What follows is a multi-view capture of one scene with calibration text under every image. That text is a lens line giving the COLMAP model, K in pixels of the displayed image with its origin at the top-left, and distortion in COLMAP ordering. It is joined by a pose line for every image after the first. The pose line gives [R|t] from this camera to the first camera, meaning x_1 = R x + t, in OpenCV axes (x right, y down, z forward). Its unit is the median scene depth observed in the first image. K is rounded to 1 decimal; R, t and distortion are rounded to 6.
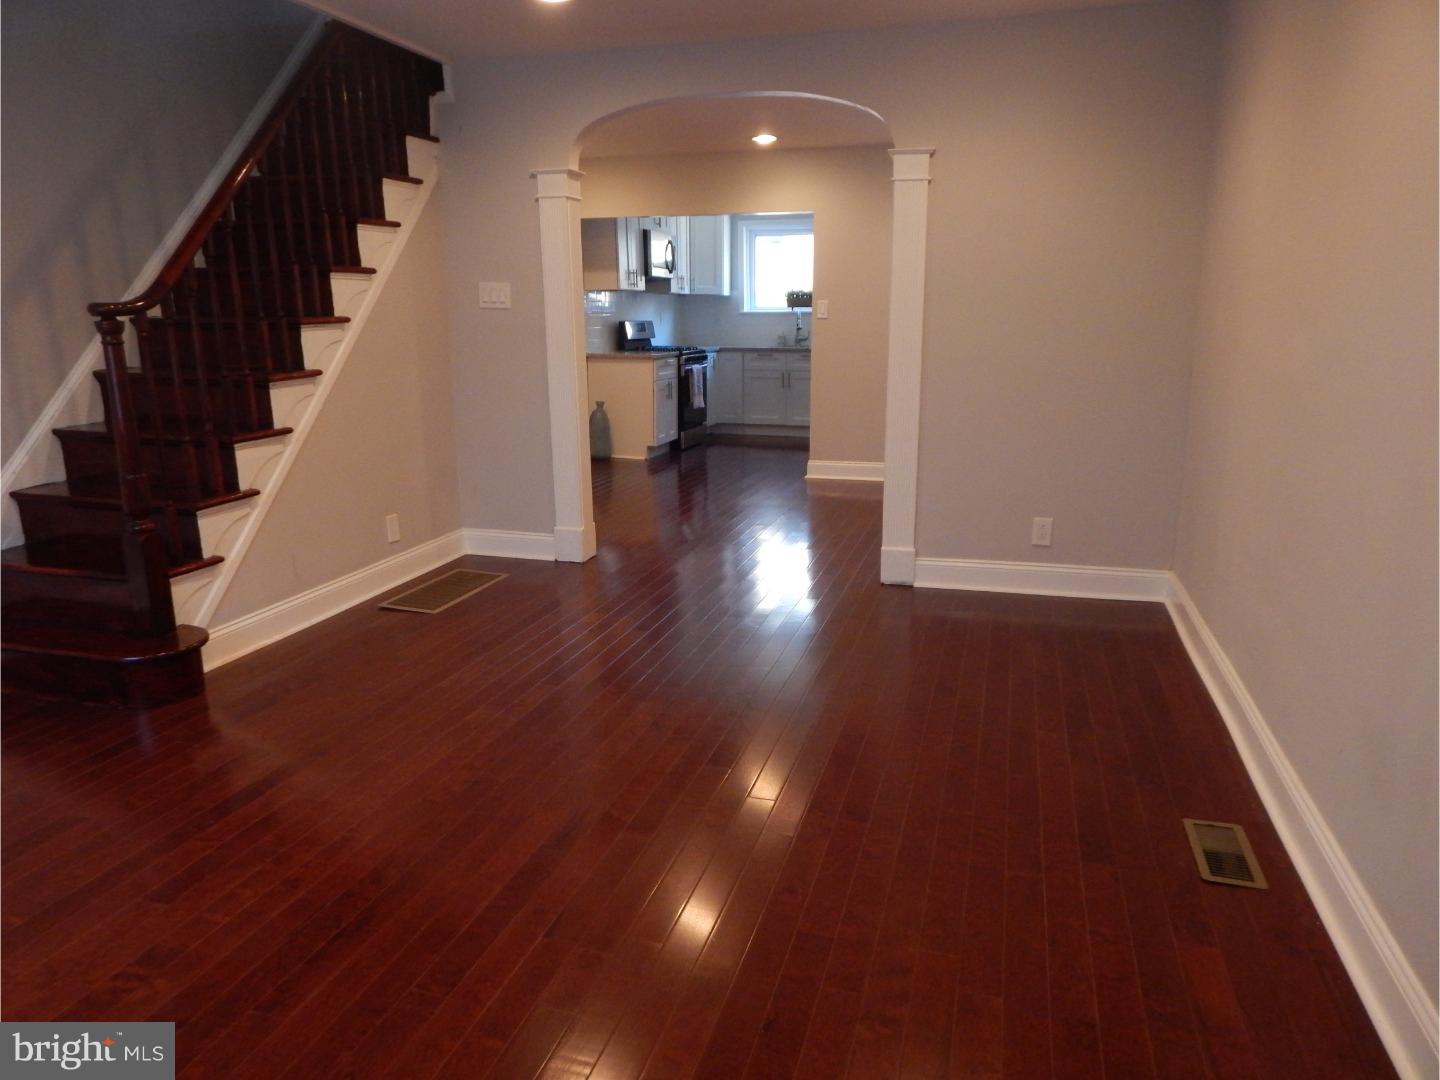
lens RADIAL K [[944.2, 0, 719.9], [0, 944.2, 538.6], [0, 0, 1]] dist [0.008160, -0.013540]
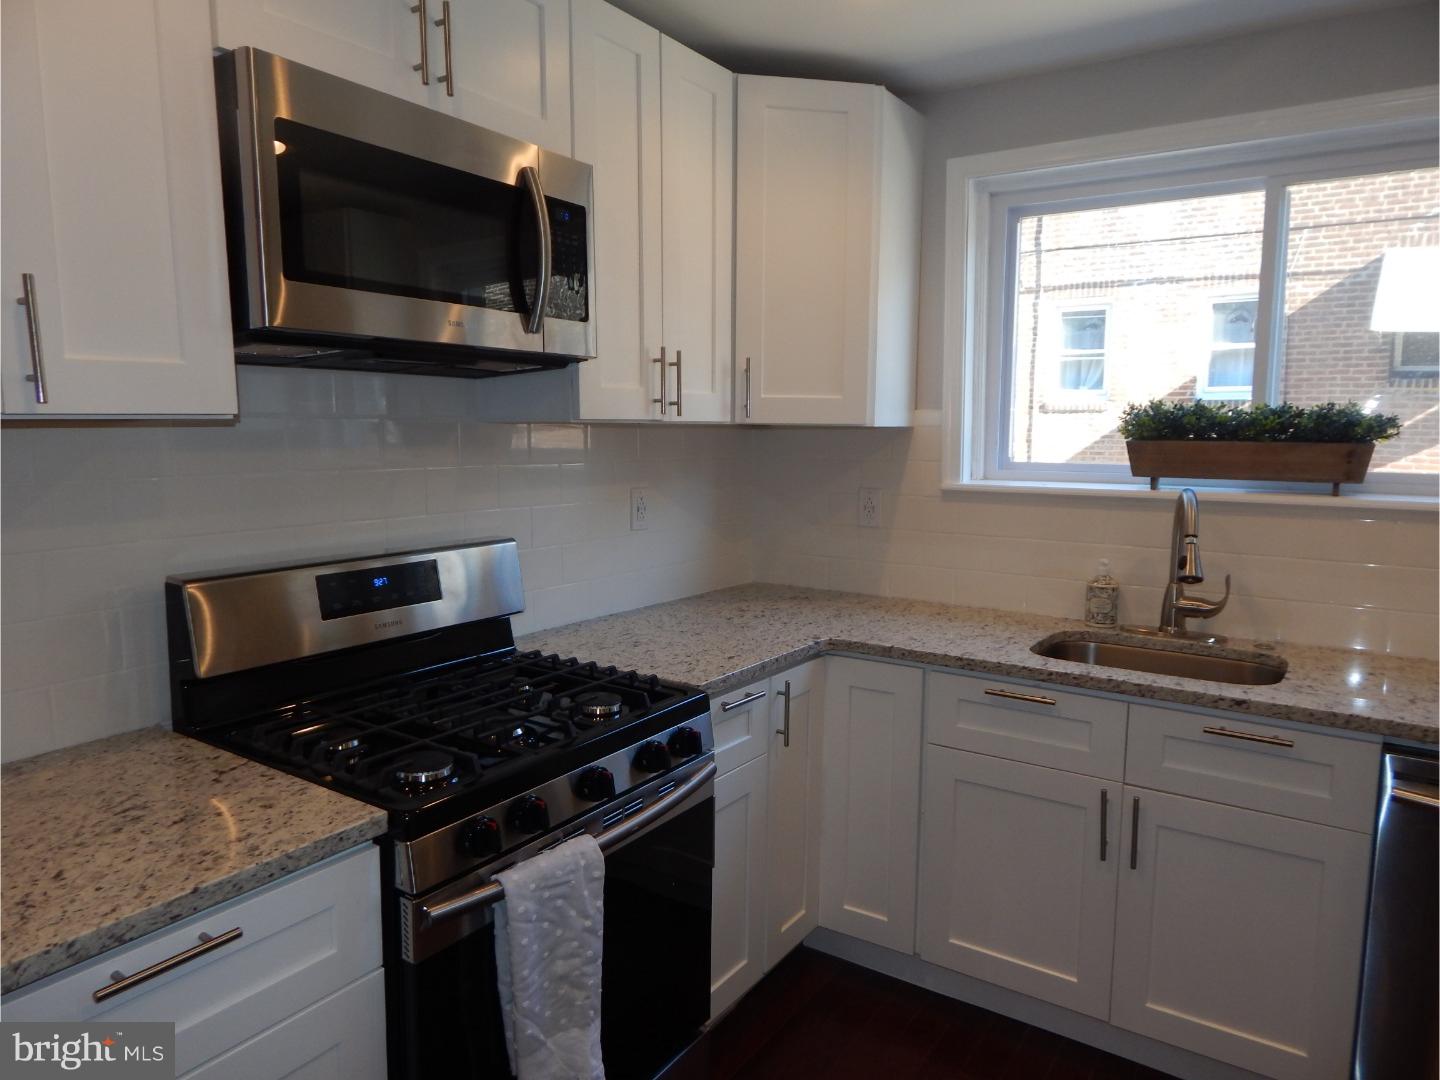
lens RADIAL K [[944.2, 0, 723.8], [0, 944.2, 536.9], [0, 0, 1]] dist [0.008160, -0.013540]
pose [[0.953304, 0.046353, -0.298433, 0.124353], [-0.080147, 0.991550, -0.102009, -0.549702], [0.291183, 0.121165, 0.948964, 2.068272]]
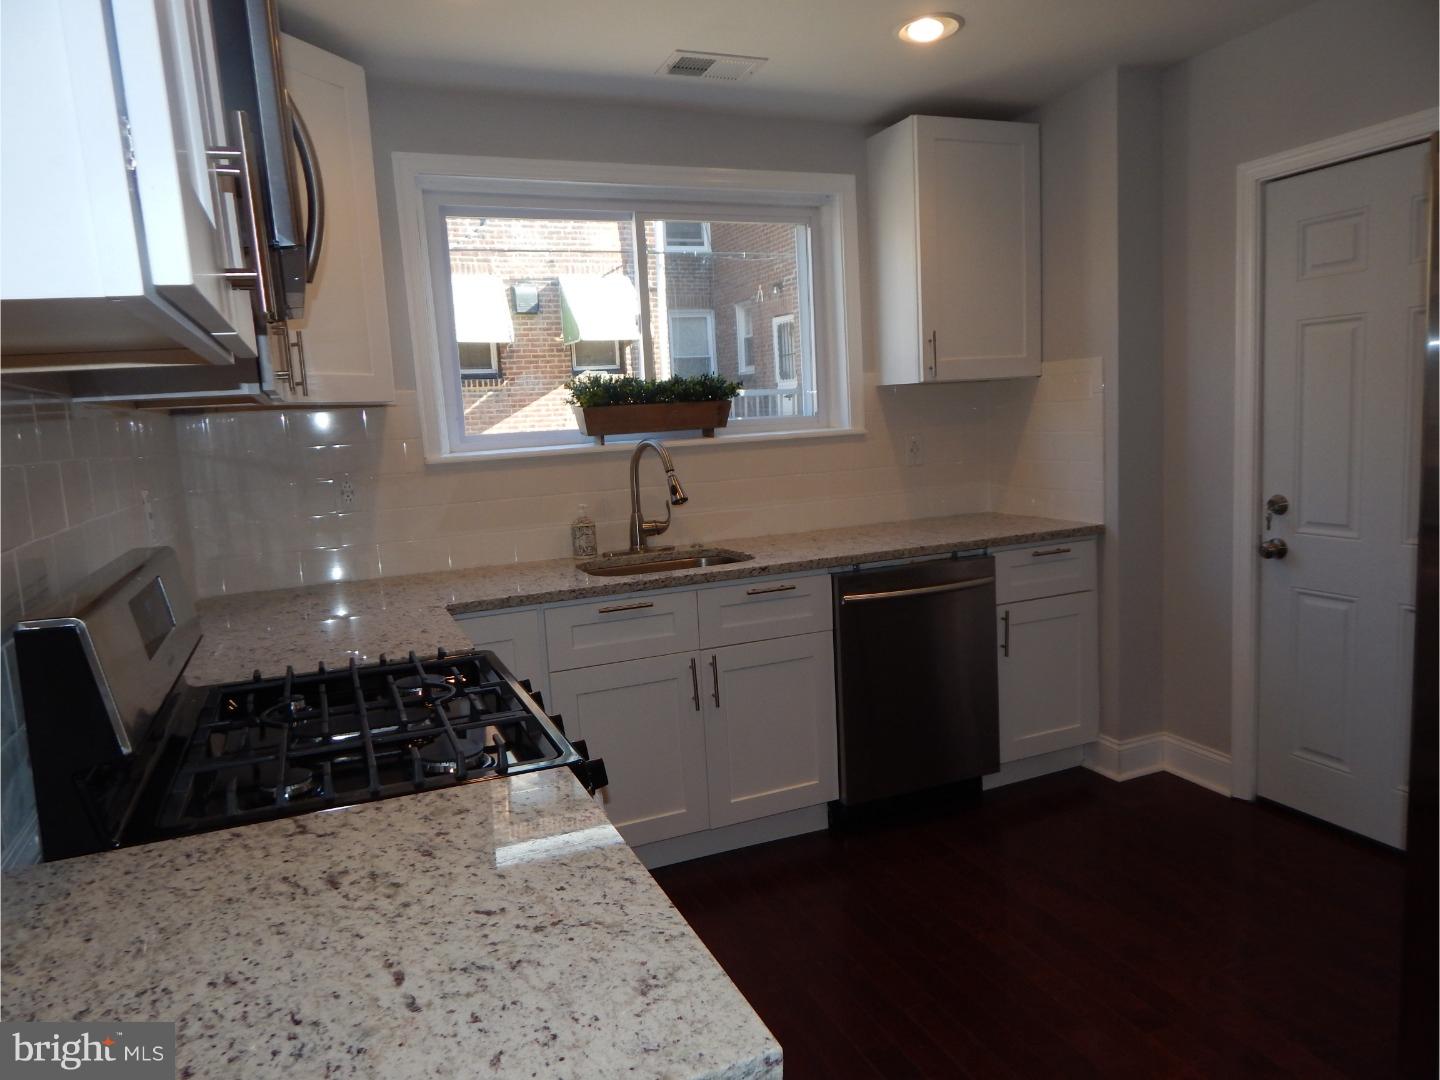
lens RADIAL K [[944.2, 0, 719.9], [0, 944.2, 535.1], [0, 0, 1]] dist [0.008160, -0.013540]
pose [[0.778086, -0.118872, 0.616808, -0.264649], [0.194388, 0.979297, -0.056482, -0.524952], [-0.597324, 0.163848, 0.785084, 2.063643]]
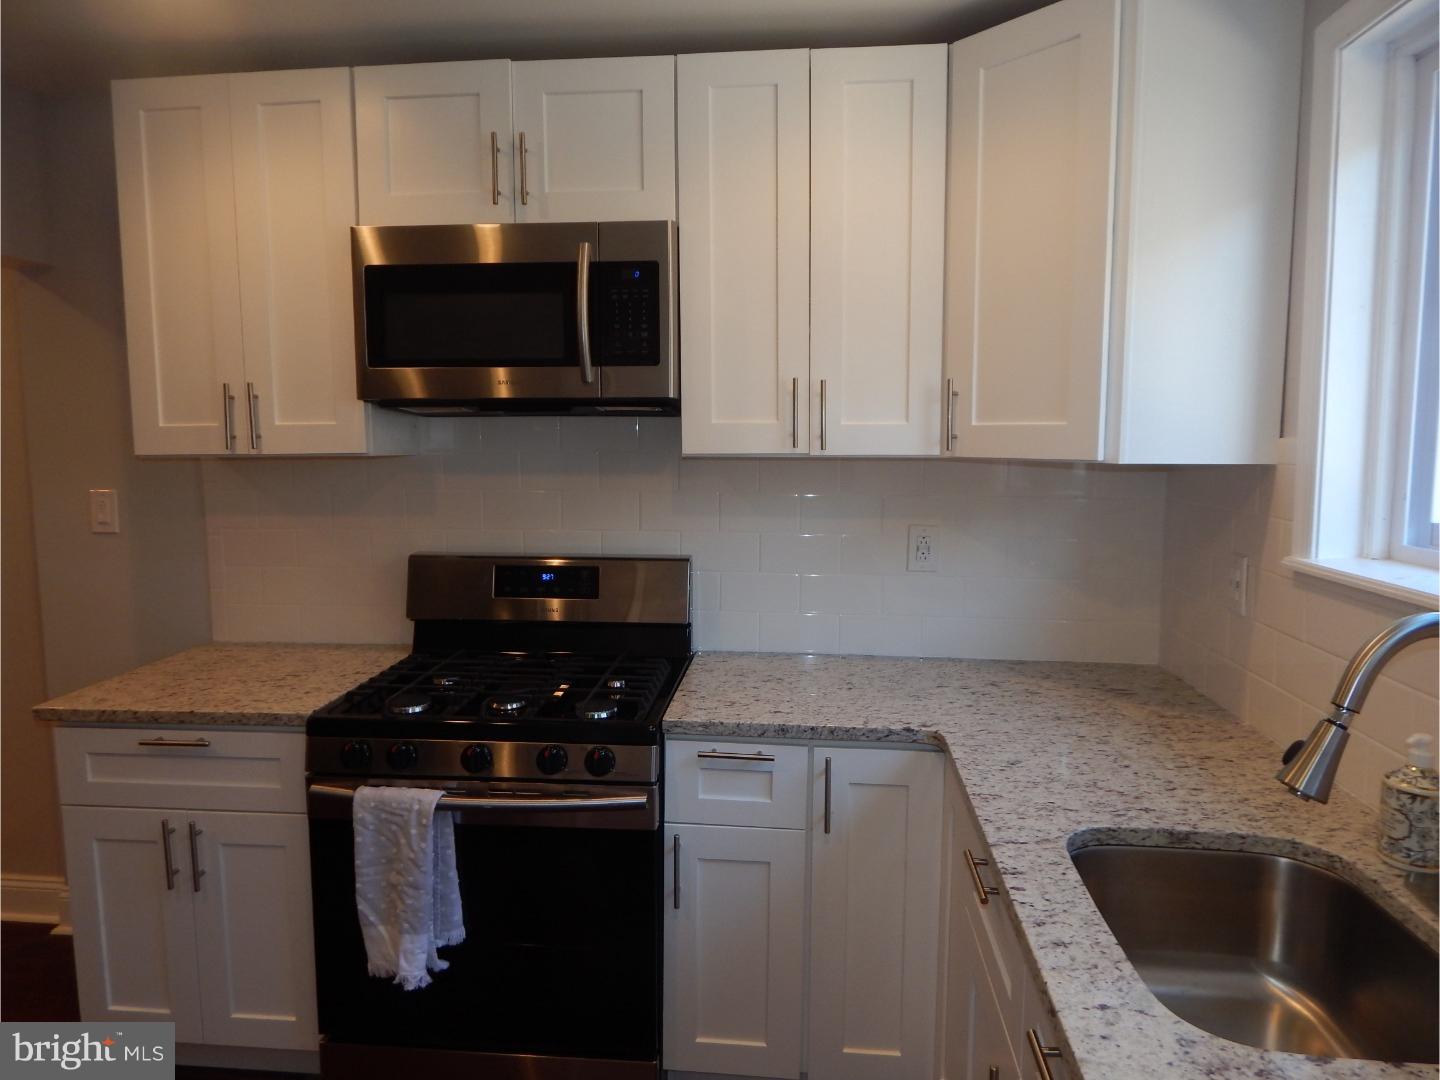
lens RADIAL K [[944.2, 0, 716.3], [0, 944.2, 540.4], [0, 0, 1]] dist [0.008160, -0.013540]
pose [[0.196280, 0.117248, -0.973513, 0.480468], [-0.226920, 0.971305, 0.071231, -0.666709], [0.953929, 0.206929, 0.217254, 2.479182]]
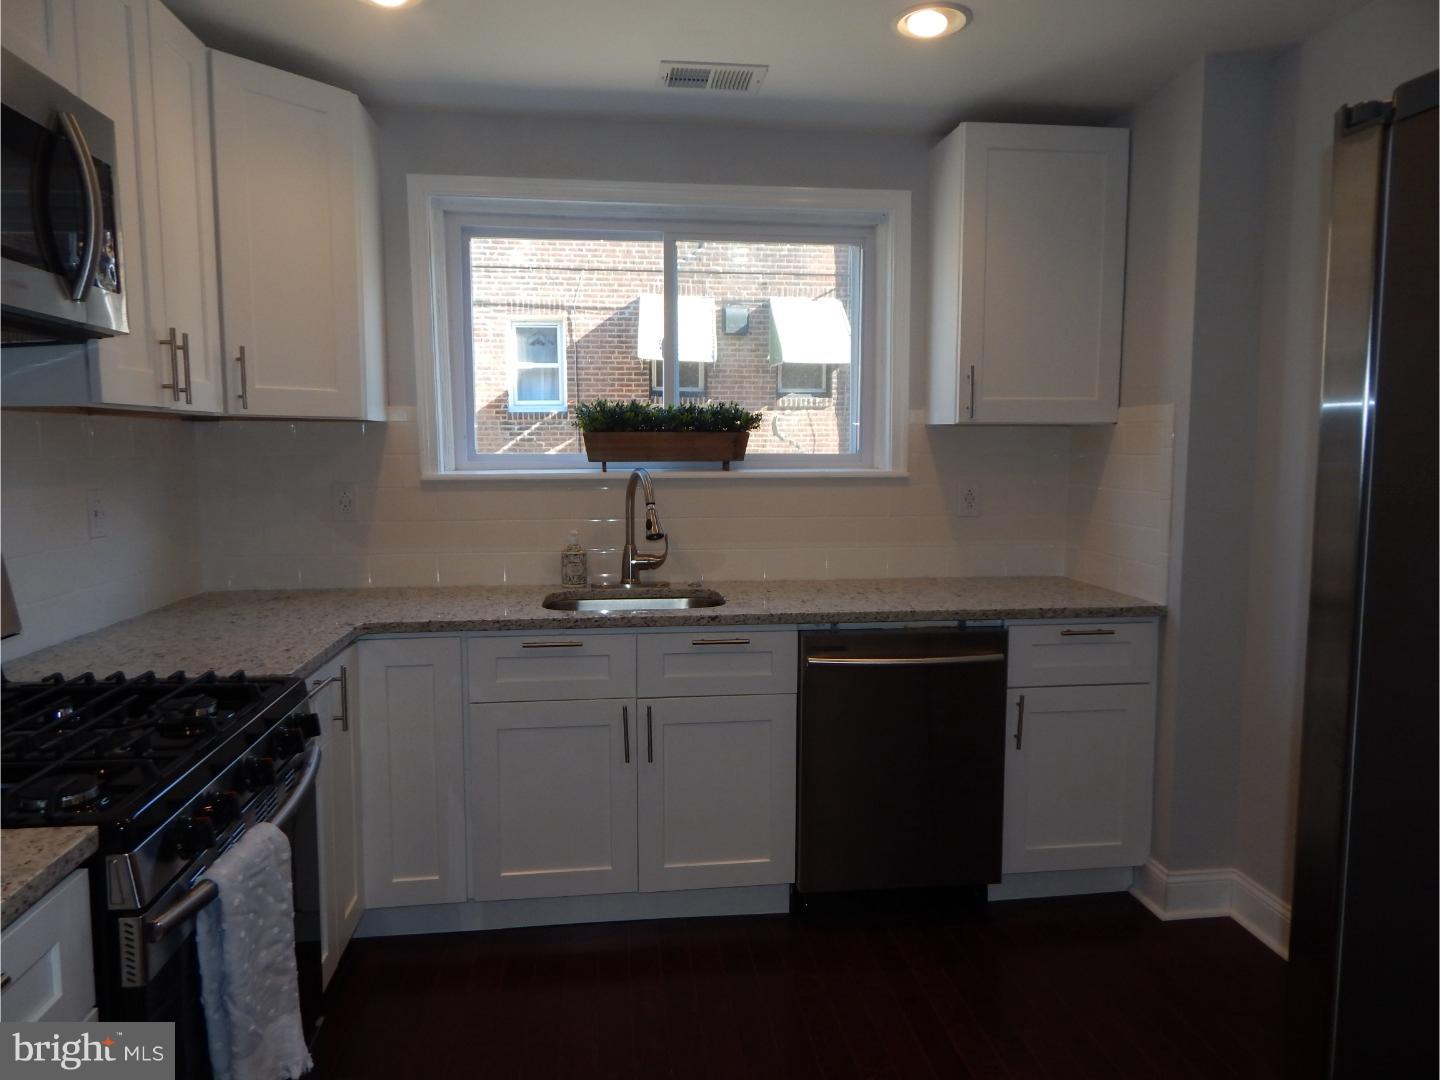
lens RADIAL K [[944.2, 0, 717.2], [0, 944.2, 535.1], [0, 0, 1]] dist [0.008160, -0.013540]
pose [[0.918621, -0.035016, 0.393585, -0.032892], [0.087440, 0.989386, -0.116062, -0.513750], [-0.385343, 0.141032, 0.911932, 1.997708]]
